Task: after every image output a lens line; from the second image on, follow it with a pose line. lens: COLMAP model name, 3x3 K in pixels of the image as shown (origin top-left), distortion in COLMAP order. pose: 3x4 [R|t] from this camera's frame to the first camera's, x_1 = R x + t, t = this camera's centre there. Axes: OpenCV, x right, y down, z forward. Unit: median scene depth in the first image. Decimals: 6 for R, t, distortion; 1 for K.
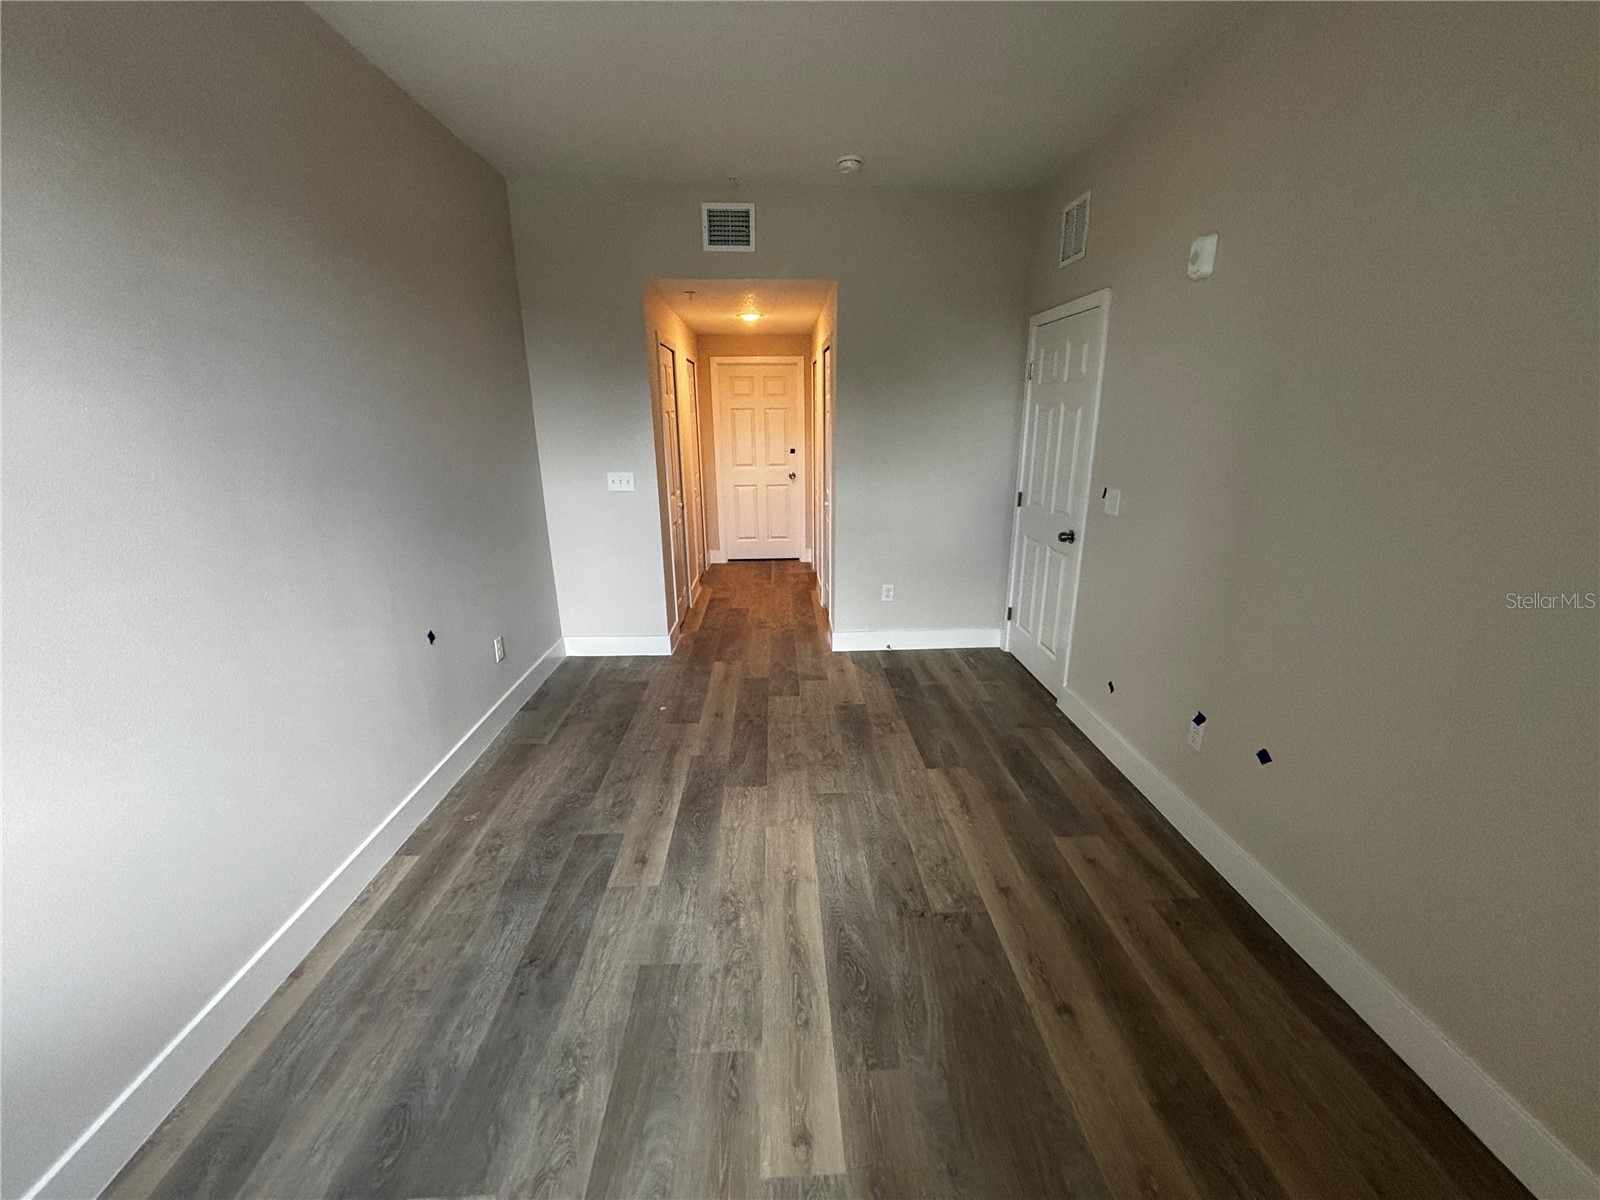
lens RADIAL K [[650.1, 0, 796.8], [0, 650.1, 603.2], [0, 0, 1]] dist [0.010712, -0.002009]
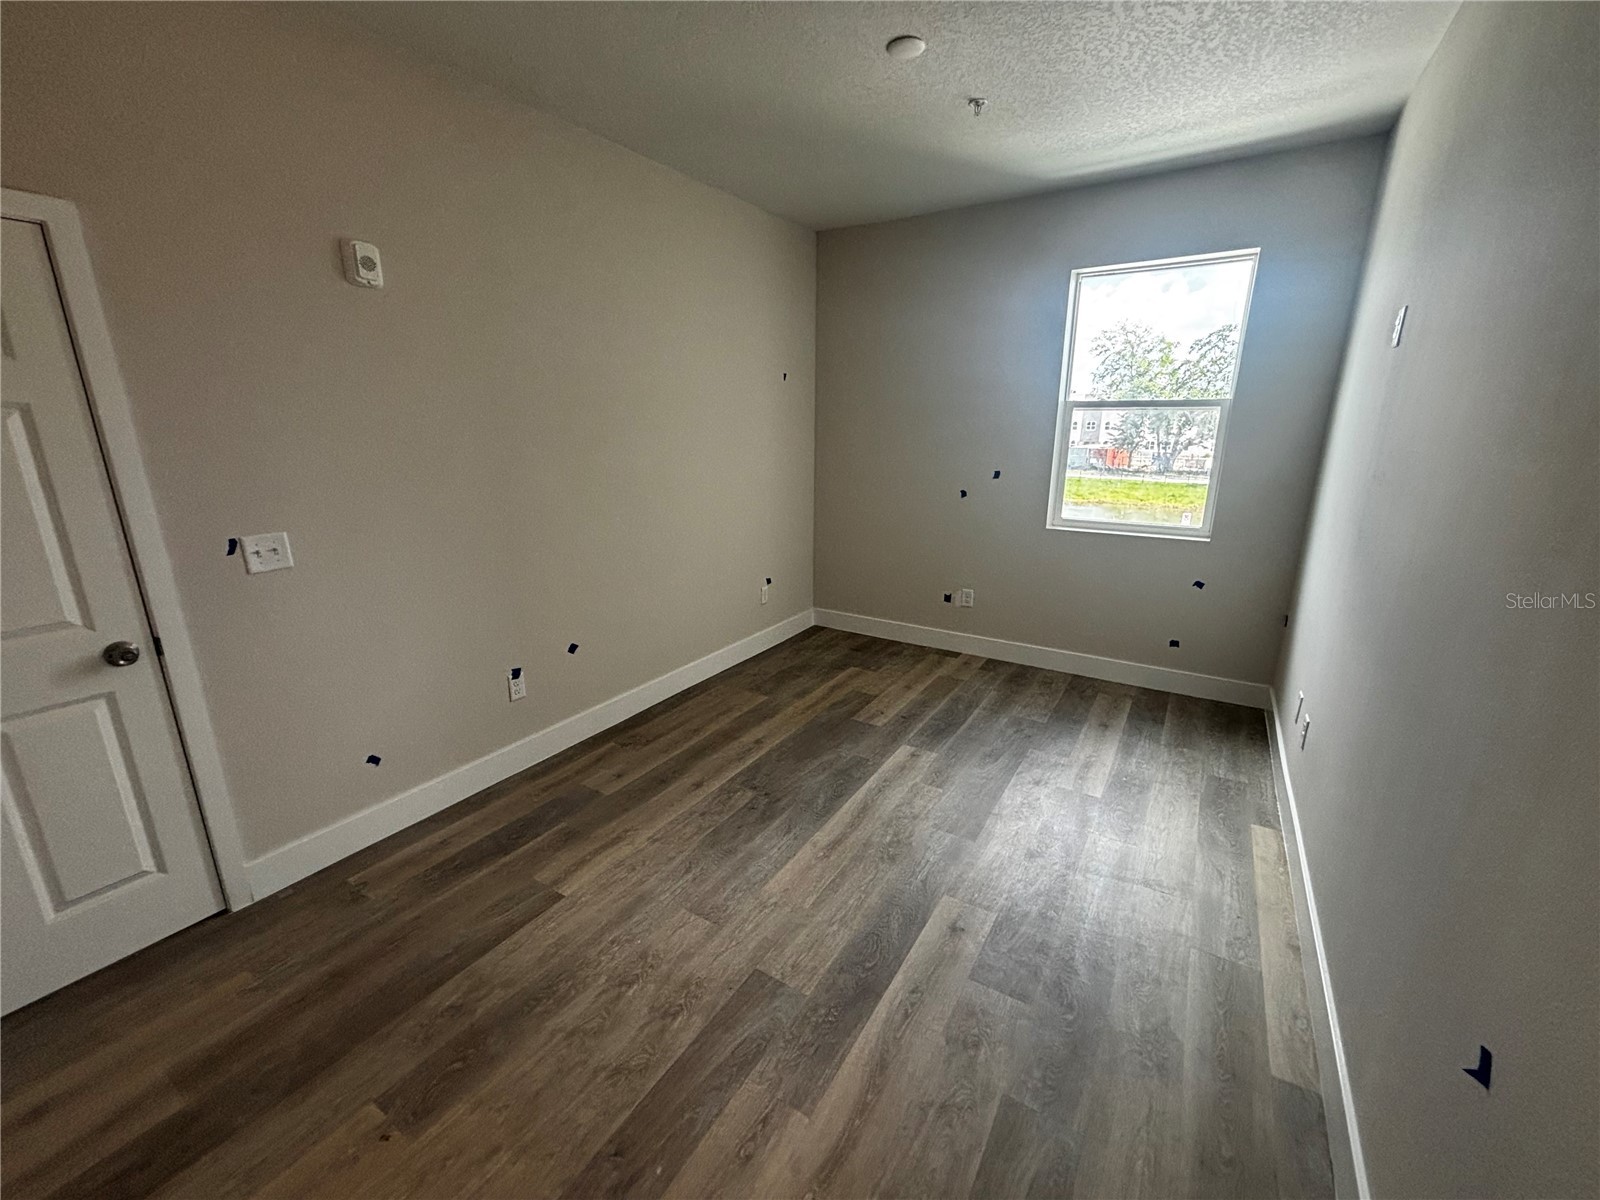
lens RADIAL K [[650.1, 0, 800.7], [0, 650.1, 594.6], [0, 0, 1]] dist [0.010712, -0.002009]
pose [[-0.827774, -0.133173, 0.545028, -0.454295], [0.165352, 0.870372, 0.463802, -0.412424], [-0.536143, 0.474044, -0.698450, 1.419552]]
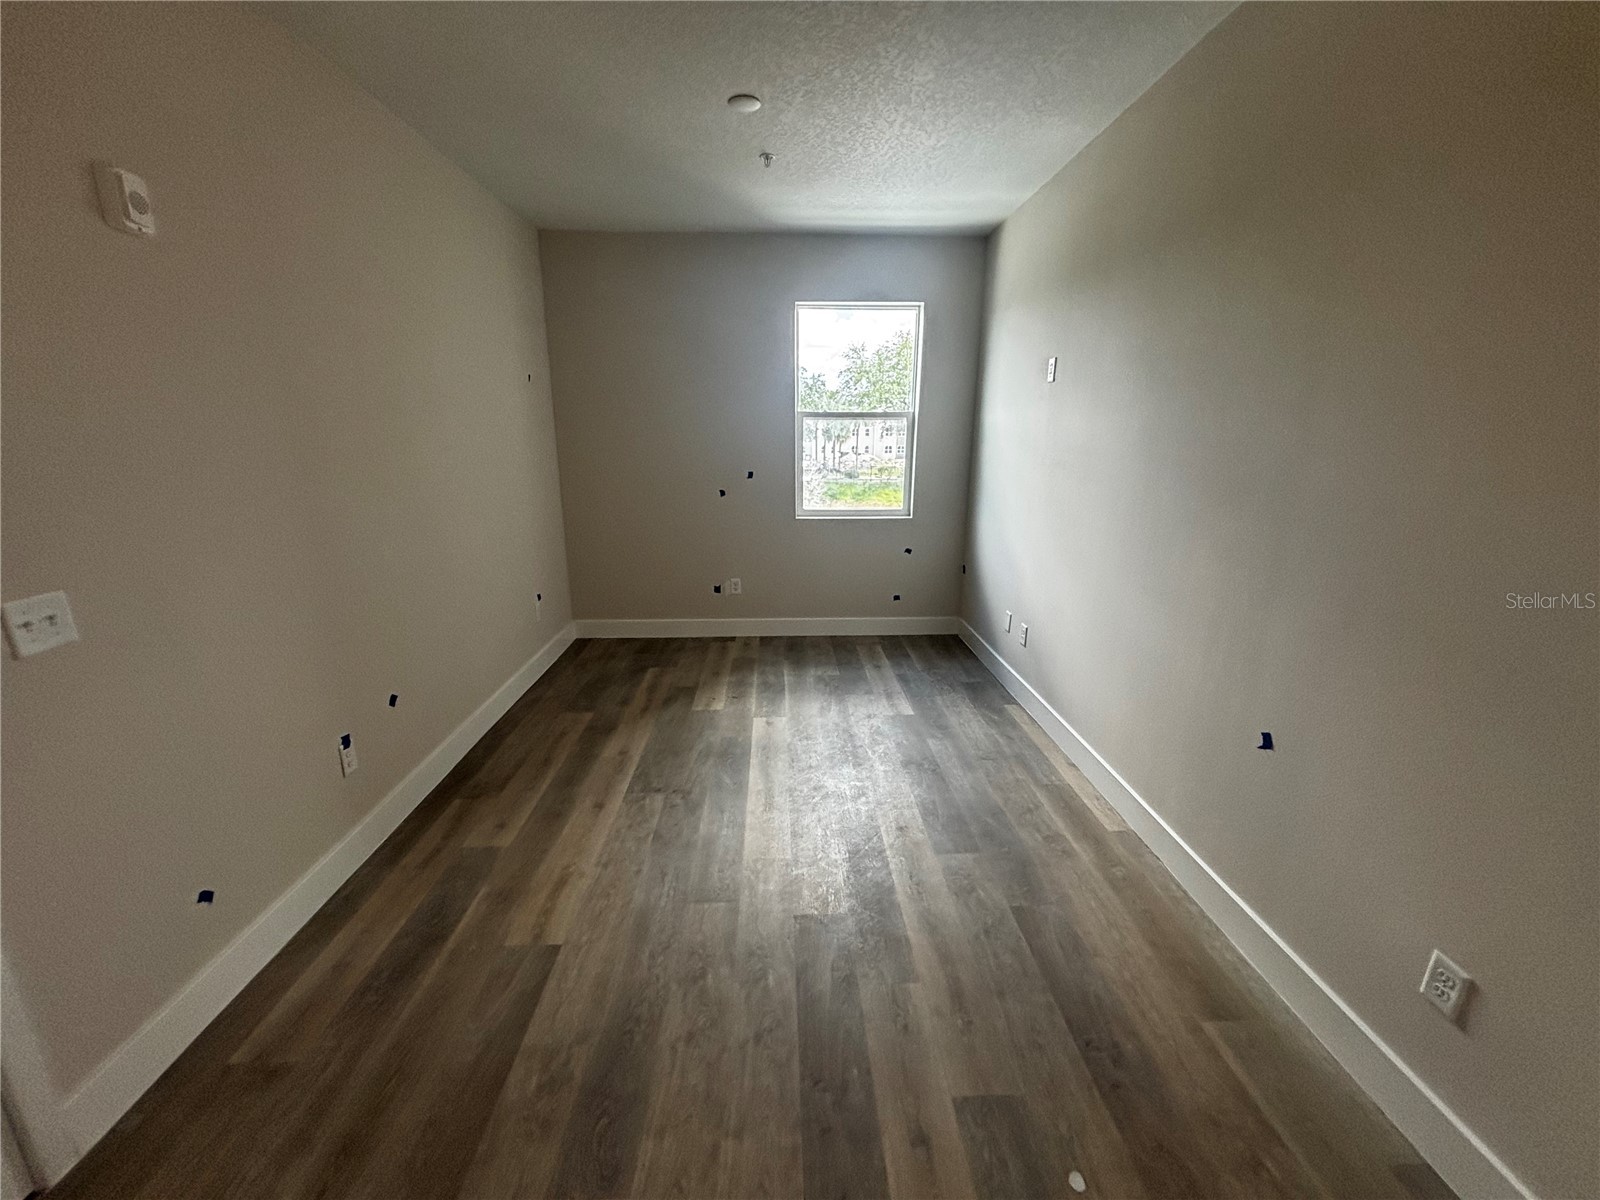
lens RADIAL K [[650.1, 0, 801.7], [0, 650.1, 594.0], [0, 0, 1]] dist [0.010712, -0.002009]
pose [[-0.999946, 0.009900, -0.003017, -0.063986], [0.007003, 0.861857, 0.507102, -0.480319], [0.007620, 0.507054, -0.861881, 1.643155]]
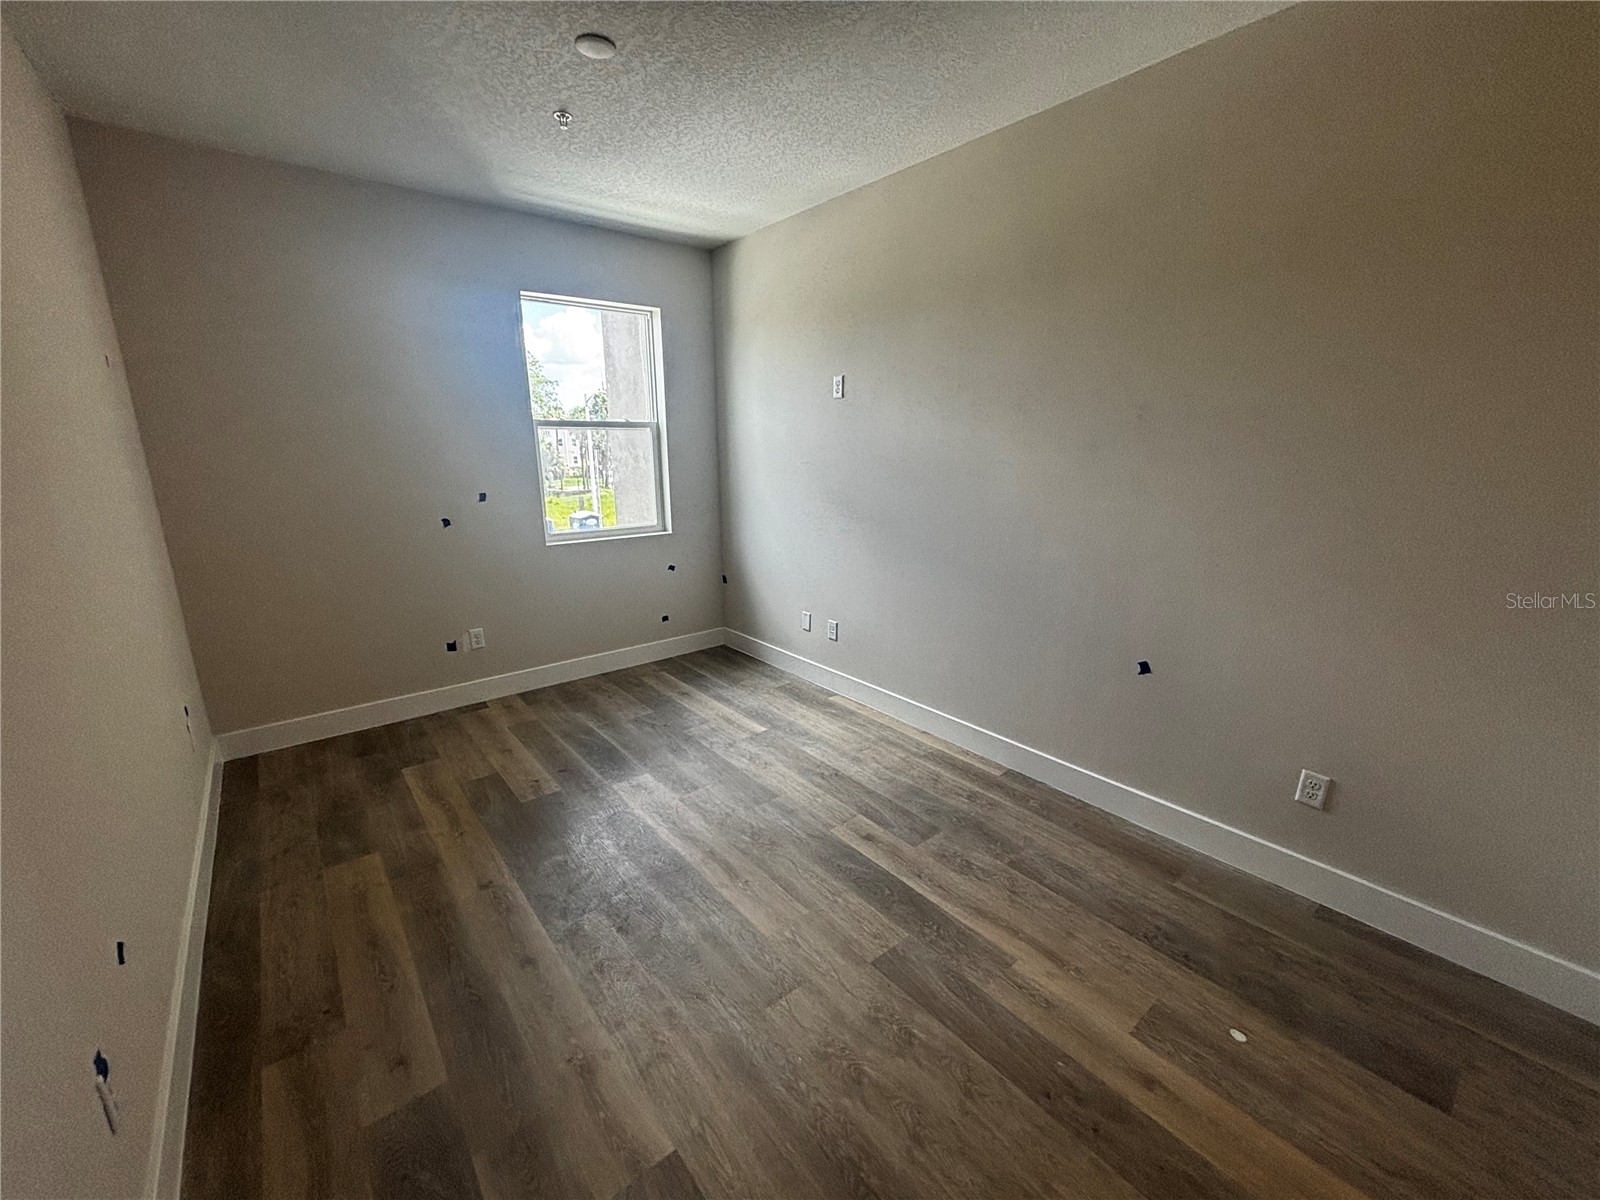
lens RADIAL K [[650.1, 0, 805.9], [0, 650.1, 594.3], [0, 0, 1]] dist [0.010712, -0.002009]
pose [[-0.793307, 0.155863, -0.588533, 0.407775], [-0.158143, 0.880740, 0.446417, -0.422443], [0.587924, 0.447218, -0.674048, 1.409574]]
